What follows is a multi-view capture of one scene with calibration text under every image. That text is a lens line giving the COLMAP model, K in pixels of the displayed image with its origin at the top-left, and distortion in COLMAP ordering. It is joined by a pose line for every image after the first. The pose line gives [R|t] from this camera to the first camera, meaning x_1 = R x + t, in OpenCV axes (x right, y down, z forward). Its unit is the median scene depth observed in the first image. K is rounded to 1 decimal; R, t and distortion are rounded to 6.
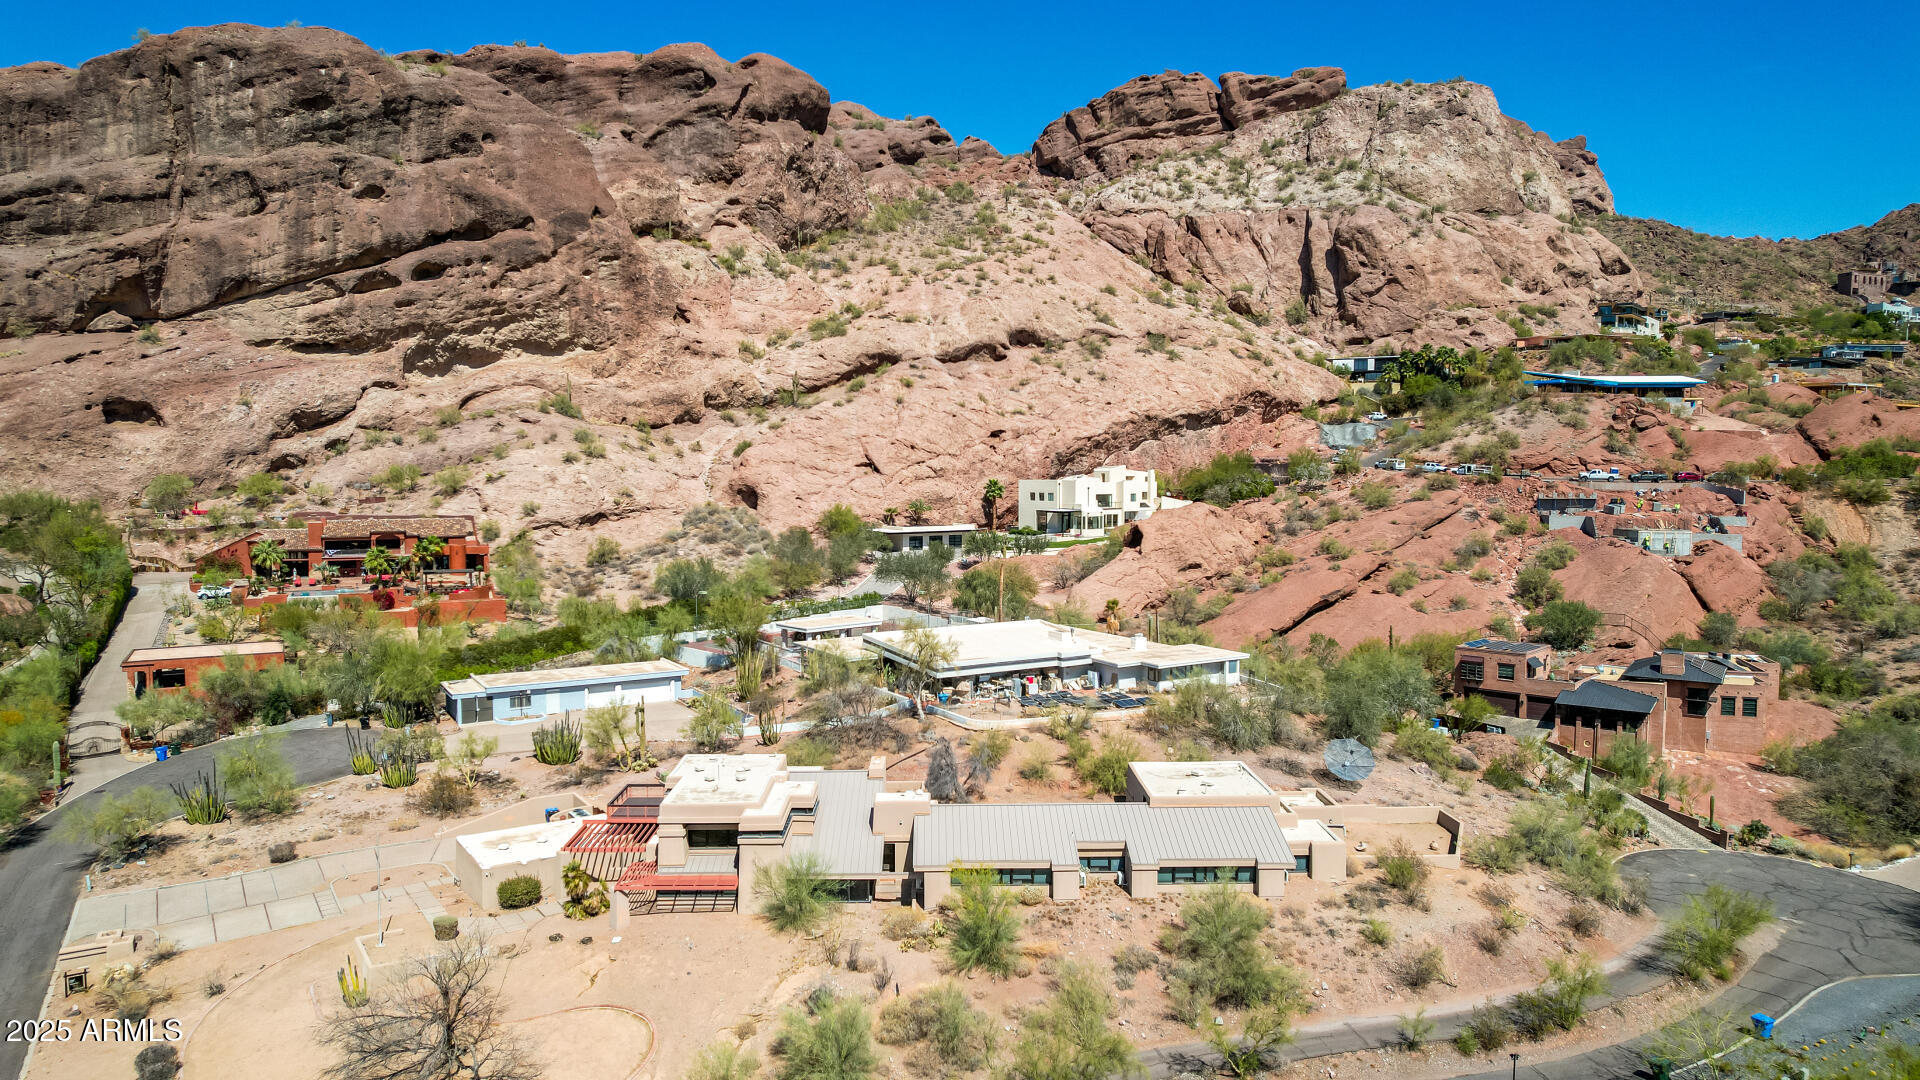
lens RADIAL K [[1246.5, 0, 954.1], [0, 1246.5, 507.6], [0, 0, 1]] dist [-0.082510, 0.078411]
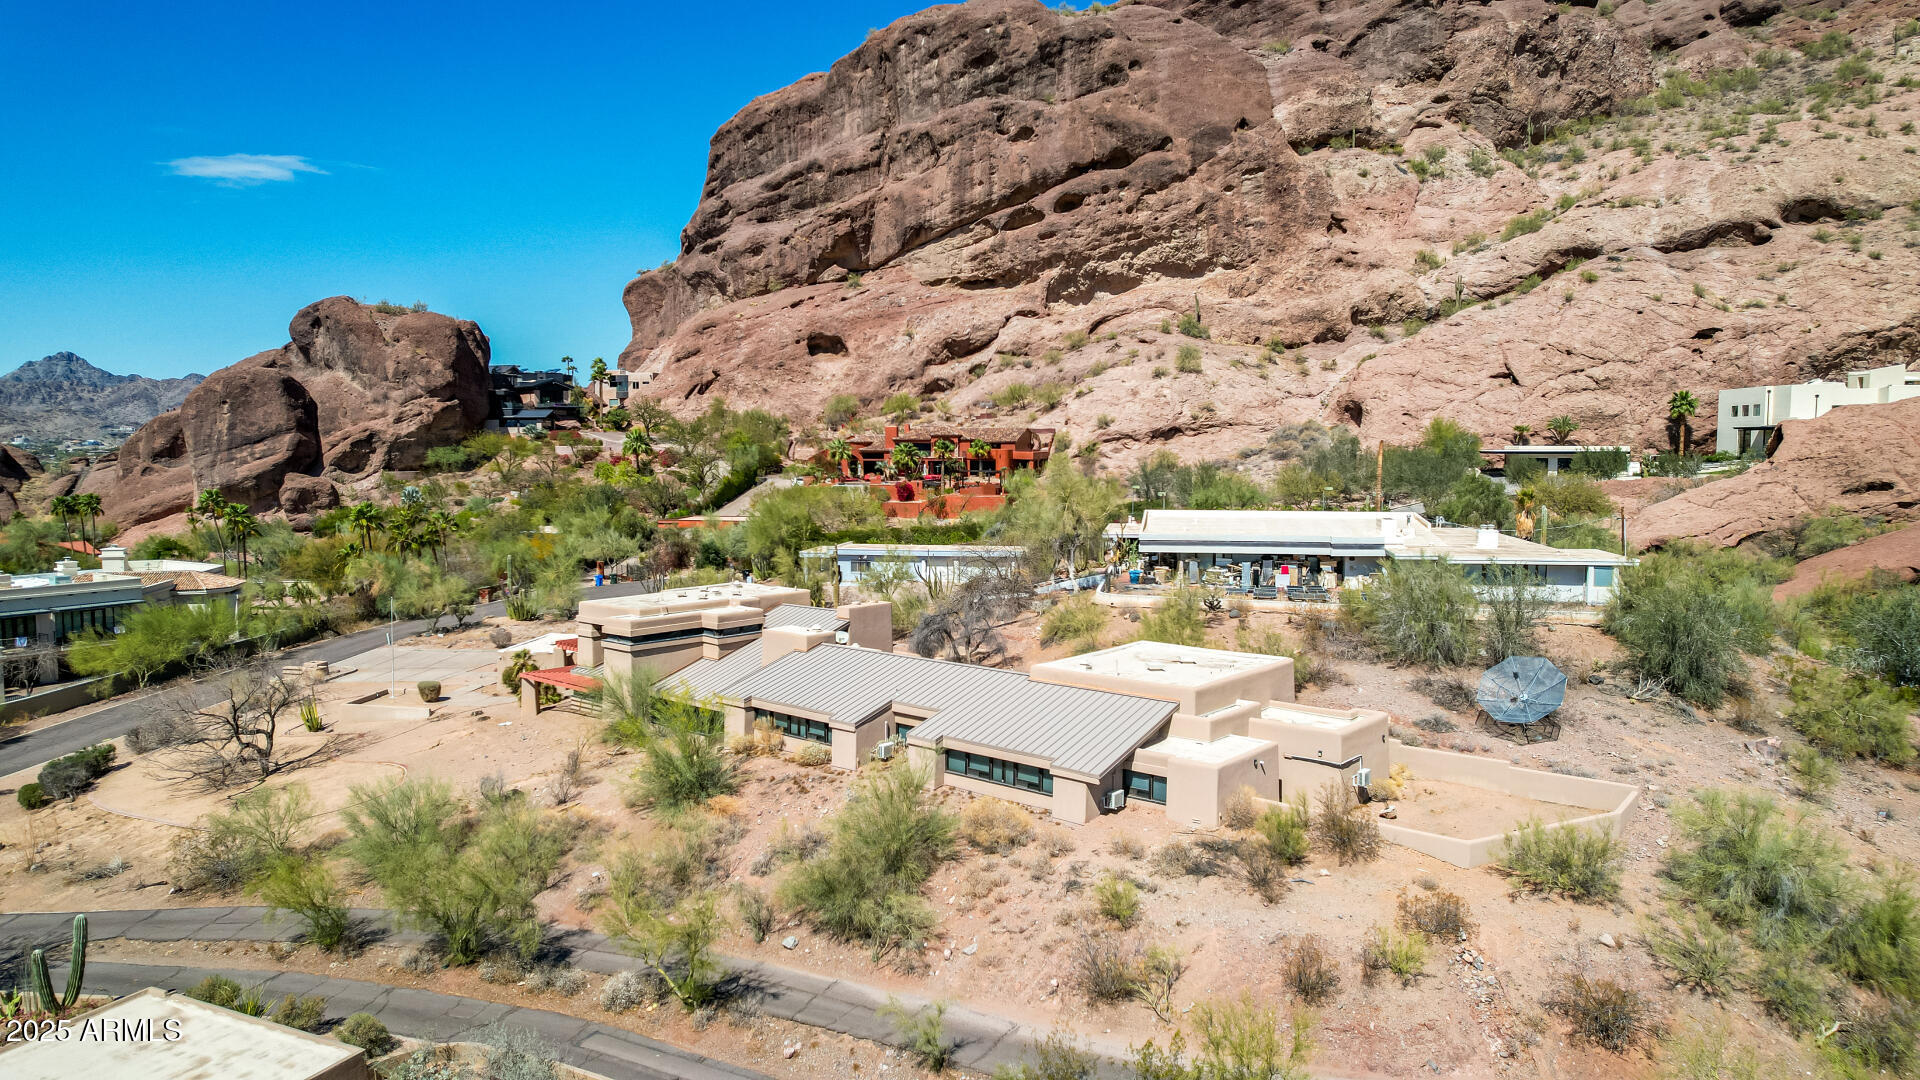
lens RADIAL K [[1246.5, 0, 954.1], [0, 1246.5, 507.6], [0, 0, 1]] dist [-0.082510, 0.078411]
pose [[0.743164, 0.032984, -0.668295, 0.203614], [-0.026893, 0.999450, 0.019422, 0.046336], [0.668568, 0.003539, 0.743642, 0.157606]]
